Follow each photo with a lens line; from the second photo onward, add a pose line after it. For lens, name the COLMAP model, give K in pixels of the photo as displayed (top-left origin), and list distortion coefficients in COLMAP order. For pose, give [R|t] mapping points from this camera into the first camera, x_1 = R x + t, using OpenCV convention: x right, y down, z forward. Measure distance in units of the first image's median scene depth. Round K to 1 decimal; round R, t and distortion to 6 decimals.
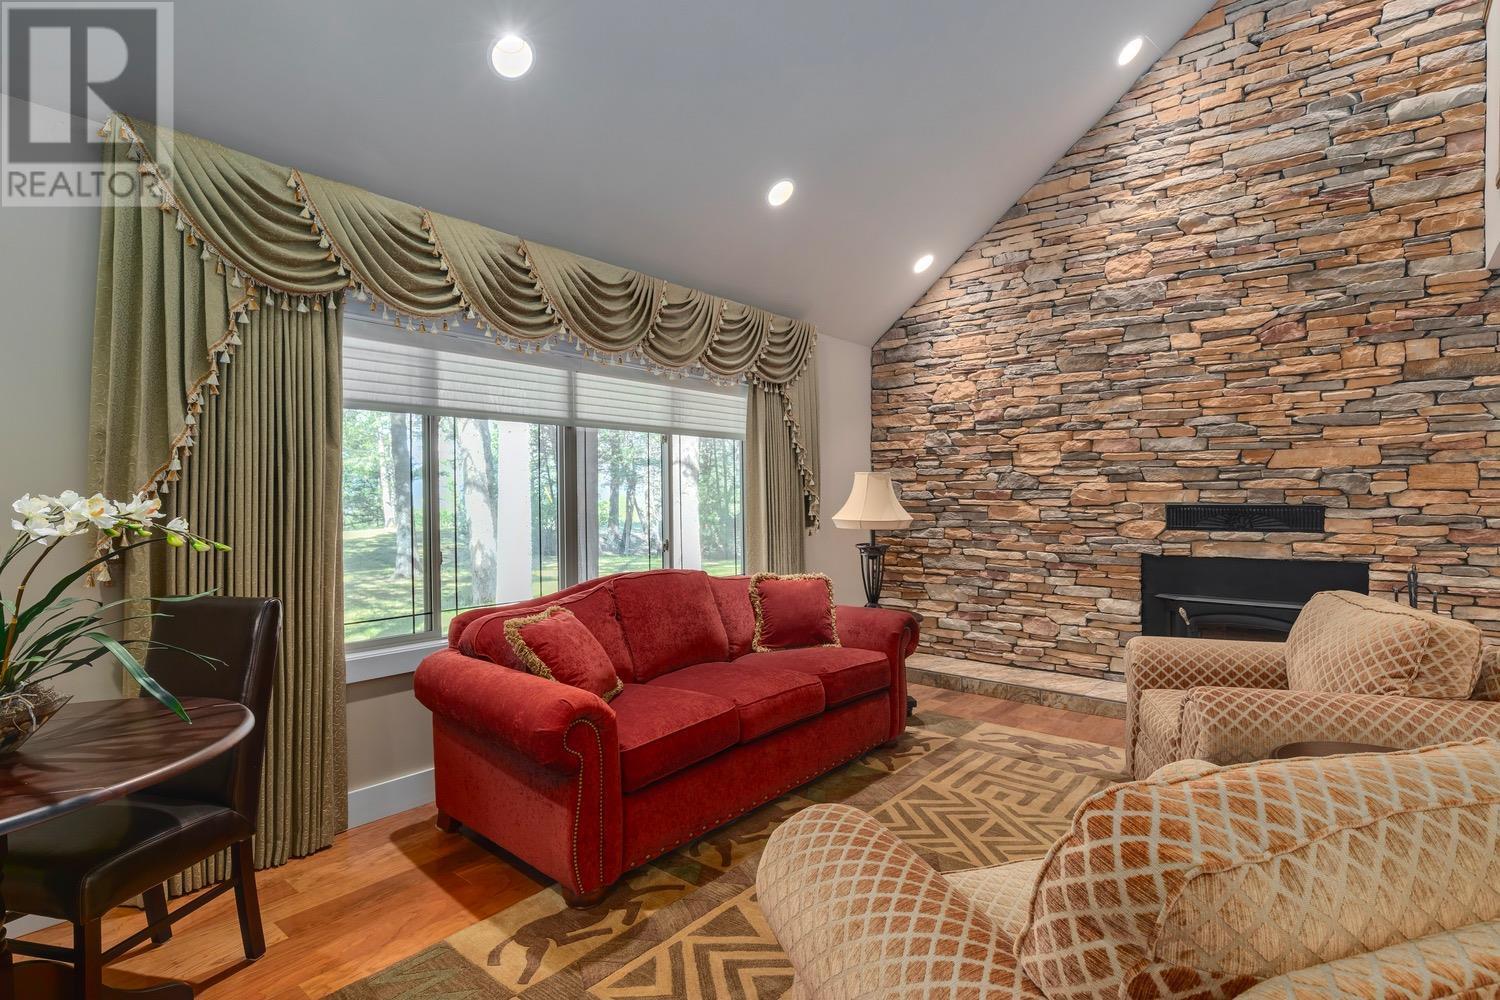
lens RADIAL K [[749.2, 0, 750.0], [0, 749.2, 500.0], [0, 0, 1]] dist [0.009801, -0.000726]
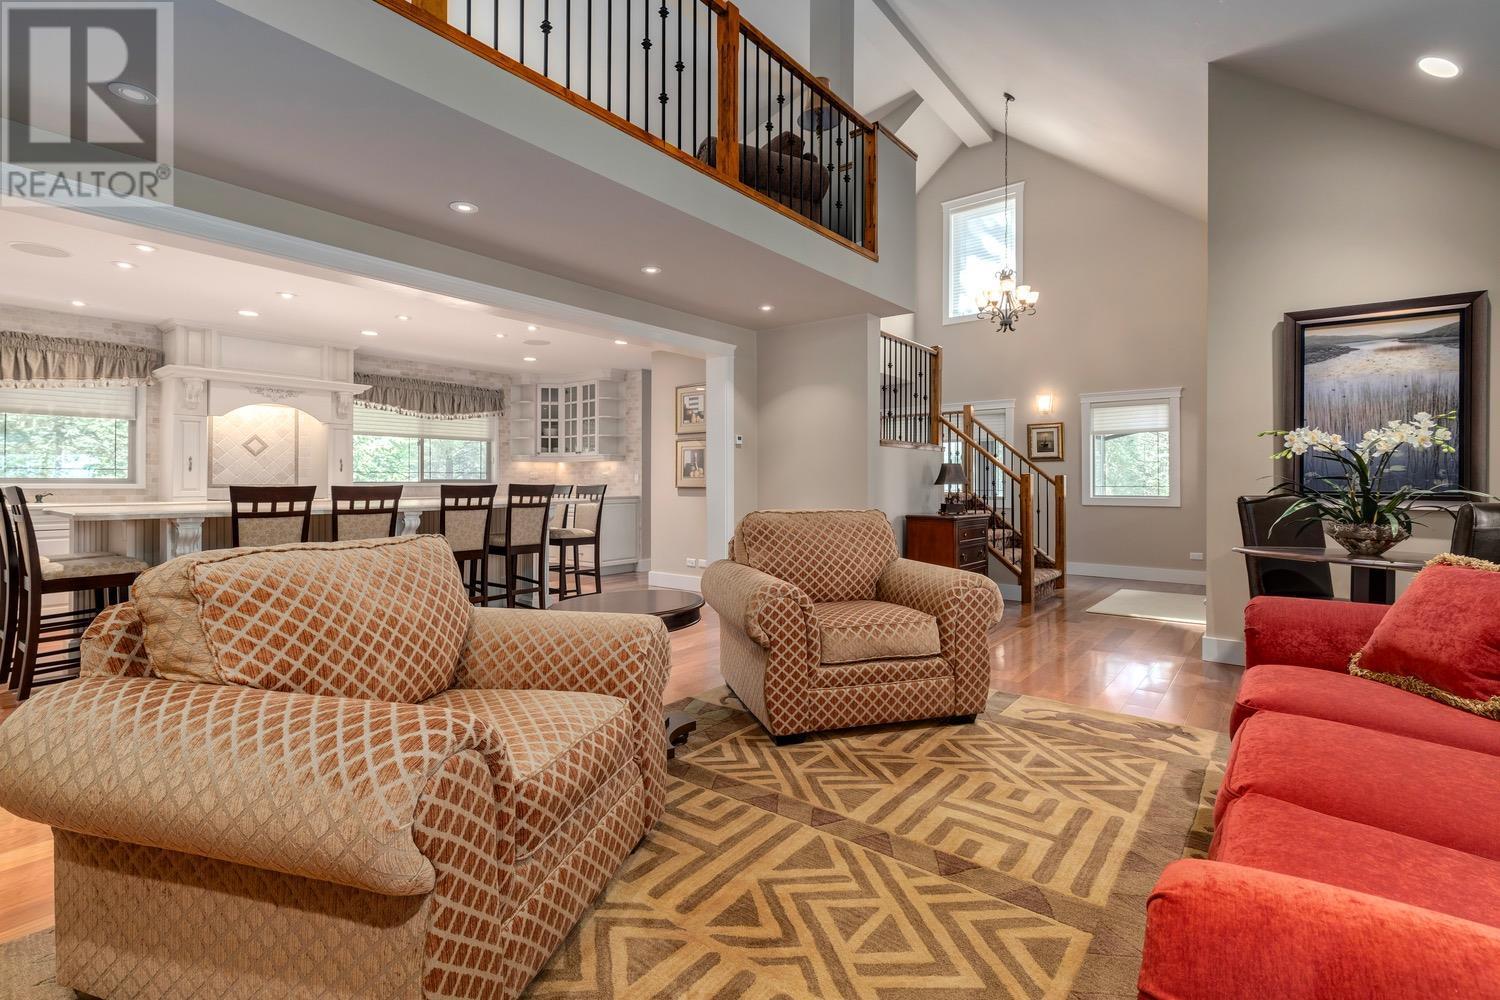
lens RADIAL K [[691.2, 0, 755.2], [0, 691.2, 480.2], [0, 0, 1]] dist [0.002741, 0.000264]
pose [[-0.999211, -0.000666, -0.039718, 0.336713], [-0.000534, 0.999994, -0.003333, 0.055128], [0.039720, -0.003309, -0.999205, 1.210461]]
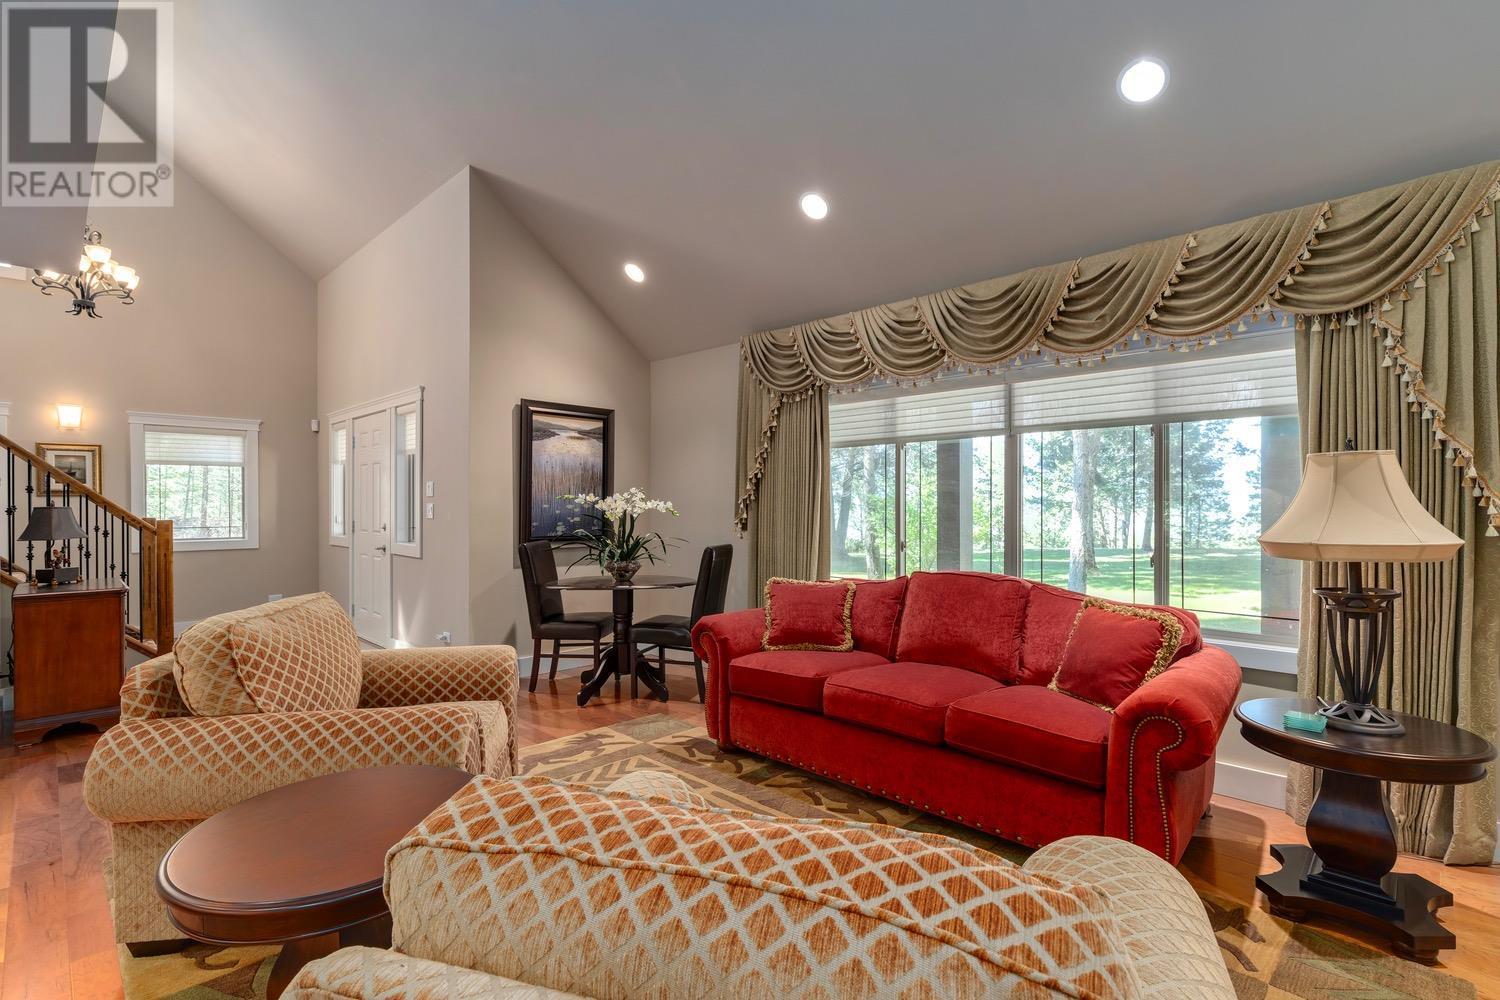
lens RADIAL K [[707.9, 0, 756.3], [0, 707.9, 505.4], [0, 0, 1]] dist [0.000476, 0.000195]
pose [[-0.068416, 0.004054, -0.997649, 0.830527], [-0.002452, 0.999988, 0.004231, -0.001264], [0.997654, 0.002735, -0.068405, 0.743315]]
